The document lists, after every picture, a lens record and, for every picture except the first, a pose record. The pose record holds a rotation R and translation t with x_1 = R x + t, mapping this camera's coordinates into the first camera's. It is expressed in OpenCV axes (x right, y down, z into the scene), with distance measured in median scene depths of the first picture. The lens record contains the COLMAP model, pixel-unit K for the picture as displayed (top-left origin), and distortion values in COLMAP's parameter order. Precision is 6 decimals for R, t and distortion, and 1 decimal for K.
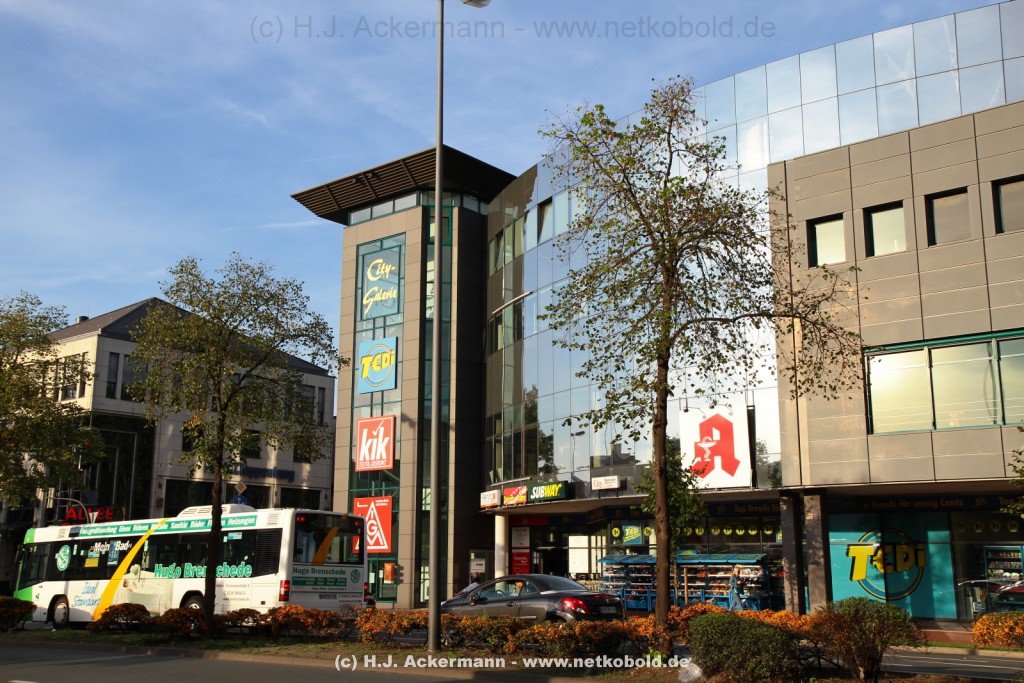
lens RADIAL K [[1065.3, 0, 511.2], [0, 1065.3, 340.8], [0, 0, 1]] dist [0.026692, 0.000000]
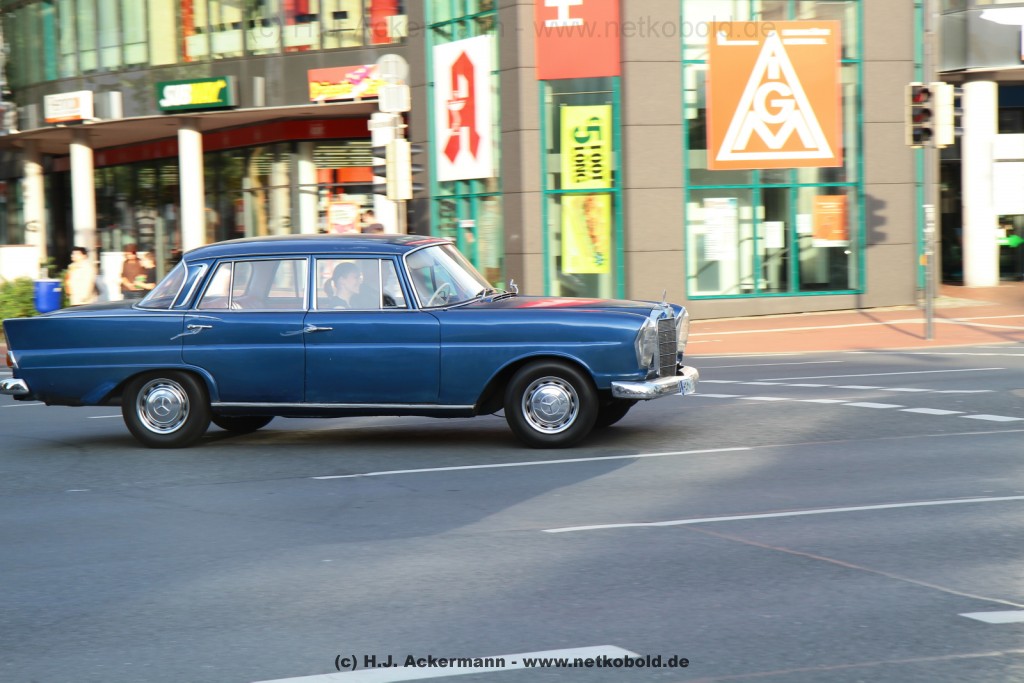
lens RADIAL K [[2466.6, 0, 512.7], [0, 2466.6, 340.2], [0, 0, 1]] dist [0.400898, 0.000000]
pose [[0.472280, -0.054199, 0.879781, -0.955155], [-0.159814, 0.976300, 0.145935, 0.146354], [-0.866840, -0.209524, 0.452425, 0.680577]]
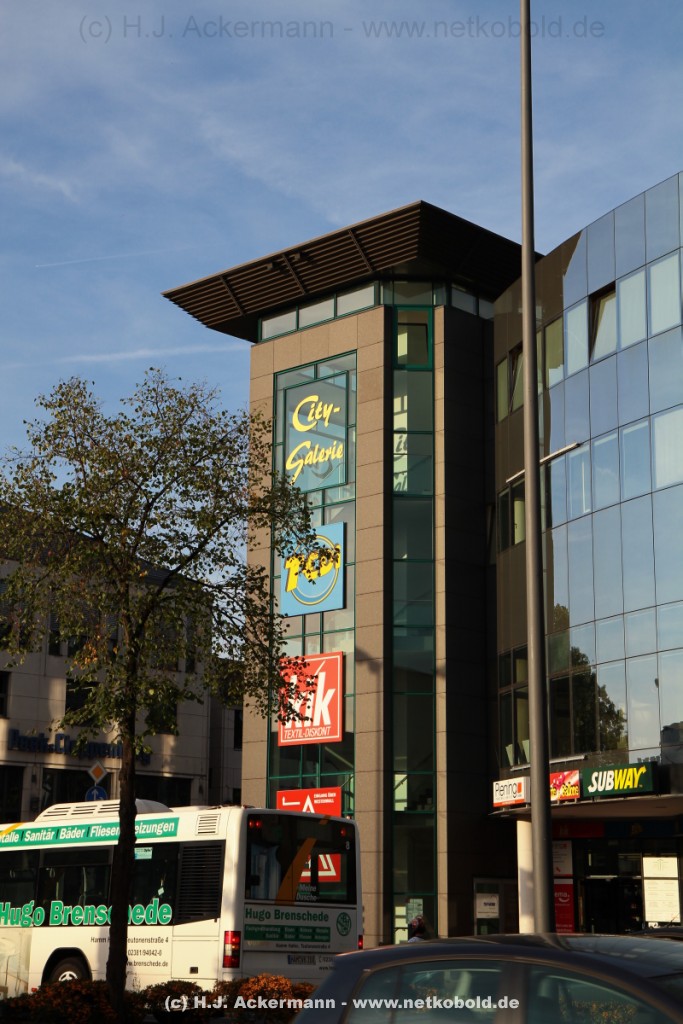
lens RADIAL K [[1708.9, 0, 341.6], [0, 1708.9, 511.7], [0, 0, 1]] dist [0.170212, 0.000000]
pose [[0.997613, -0.010383, -0.068269, -0.044322], [0.009299, 0.999826, -0.016185, 0.006013], [0.068425, 0.015512, 0.997536, 0.031611]]
